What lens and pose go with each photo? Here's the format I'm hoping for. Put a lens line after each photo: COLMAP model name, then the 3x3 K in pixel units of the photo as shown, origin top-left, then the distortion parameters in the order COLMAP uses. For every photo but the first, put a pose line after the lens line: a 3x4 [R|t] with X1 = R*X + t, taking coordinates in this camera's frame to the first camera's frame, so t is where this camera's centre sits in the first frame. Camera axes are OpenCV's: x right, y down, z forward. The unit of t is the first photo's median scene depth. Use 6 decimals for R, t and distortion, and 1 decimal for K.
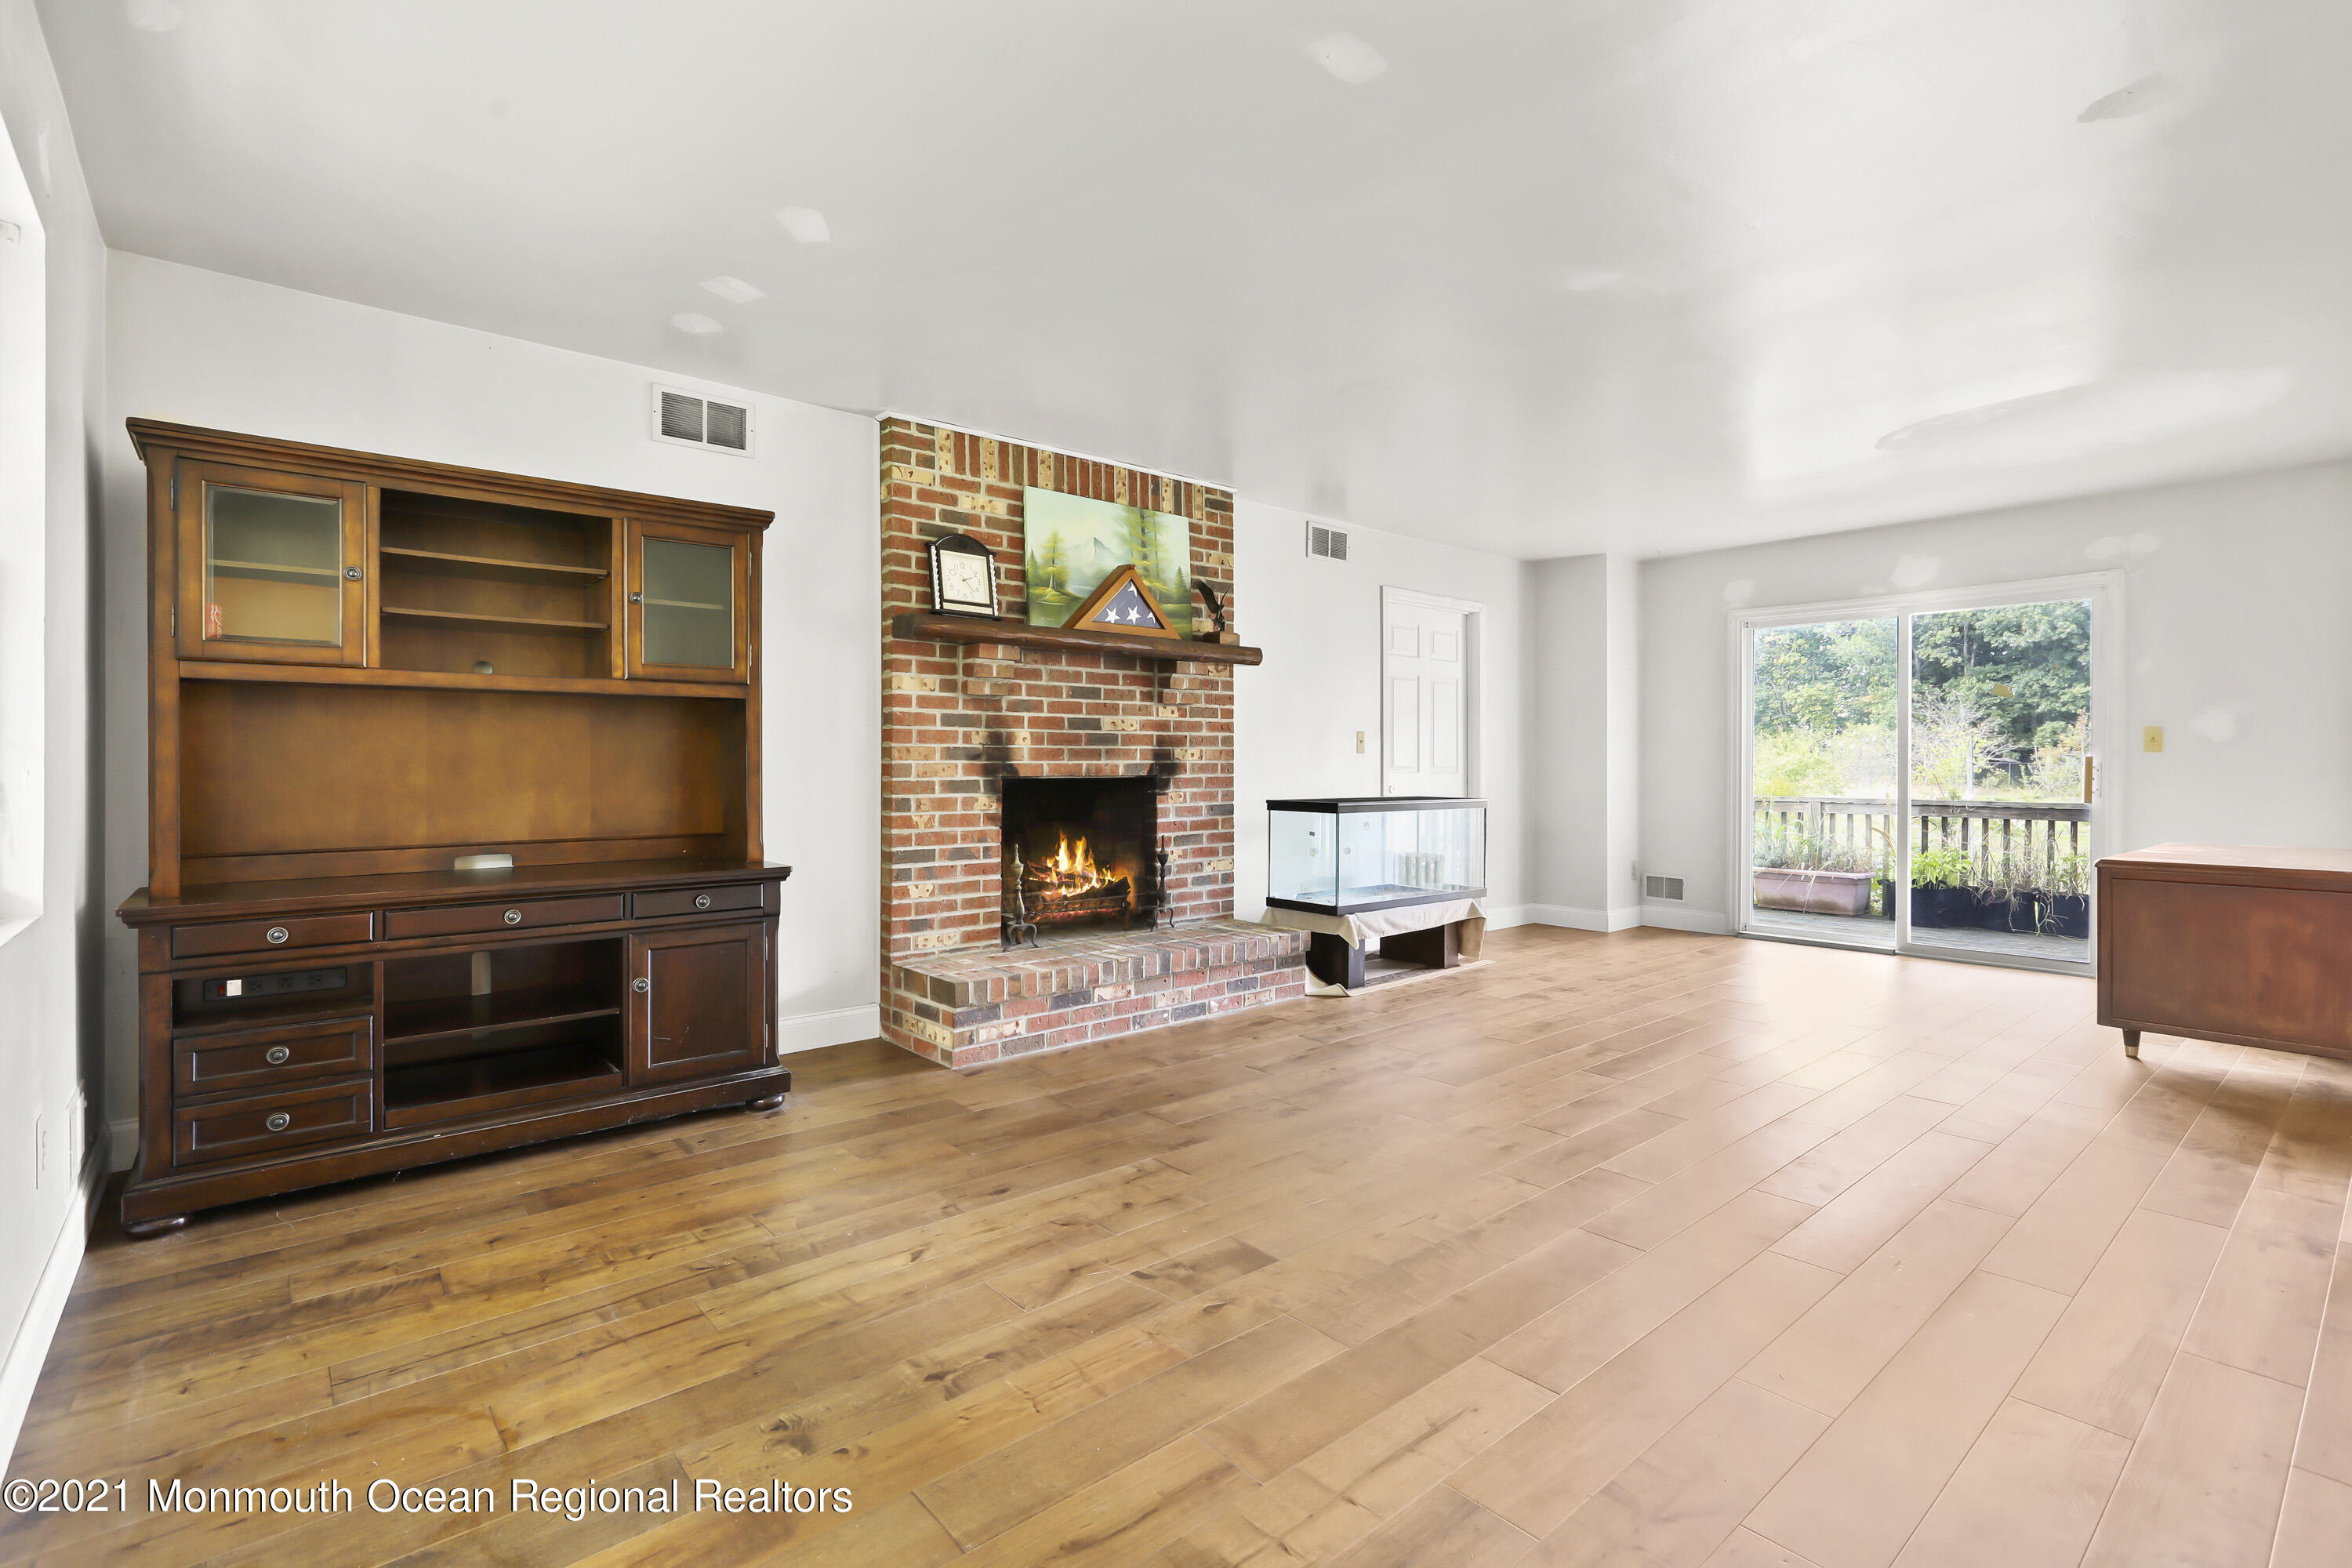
lens RADIAL K [[1072.6, 0, 1169.1], [0, 1072.6, 771.5], [0, 0, 1]] dist [-0.001713, 0.001172]
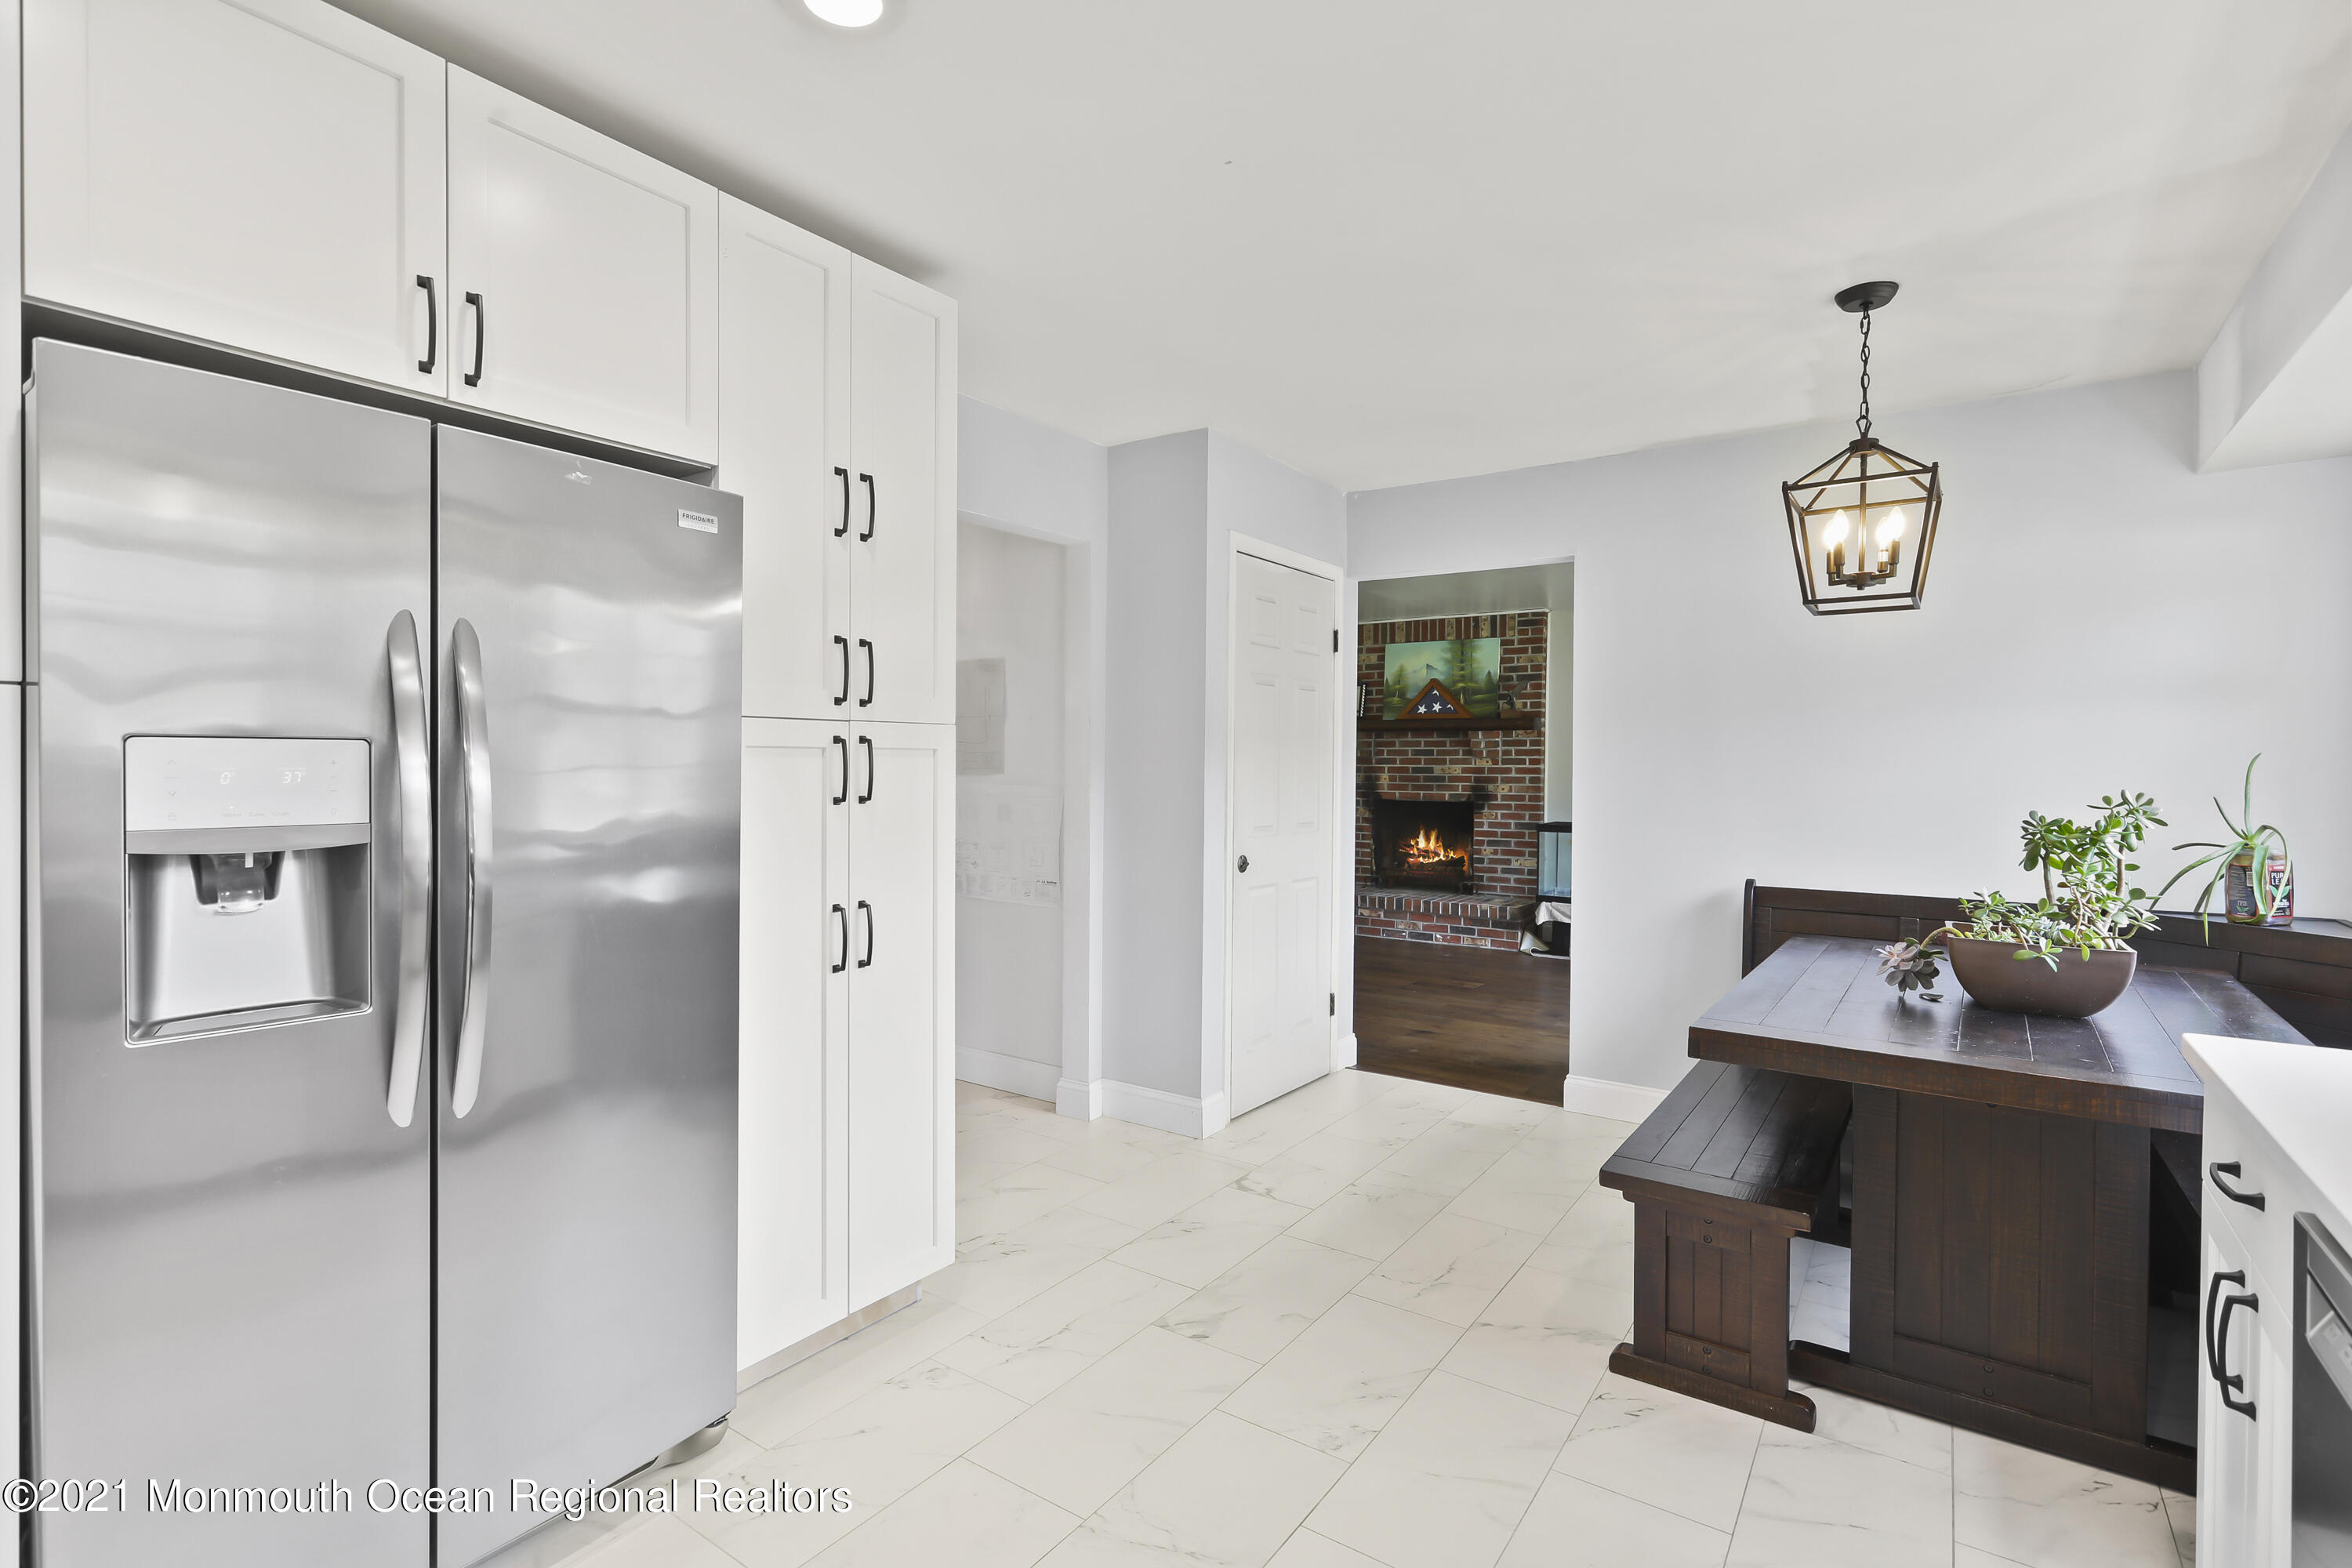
lens RADIAL K [[1125.7, 0, 1161.8], [0, 1125.7, 770.8], [0, 0, 1]] dist [-0.004926, 0.000369]
pose [[0.250759, 0.008491, -0.968012, 1.547707], [-0.016879, 0.999848, 0.004398, -0.042645], [0.967902, 0.015236, 0.250865, 0.117396]]
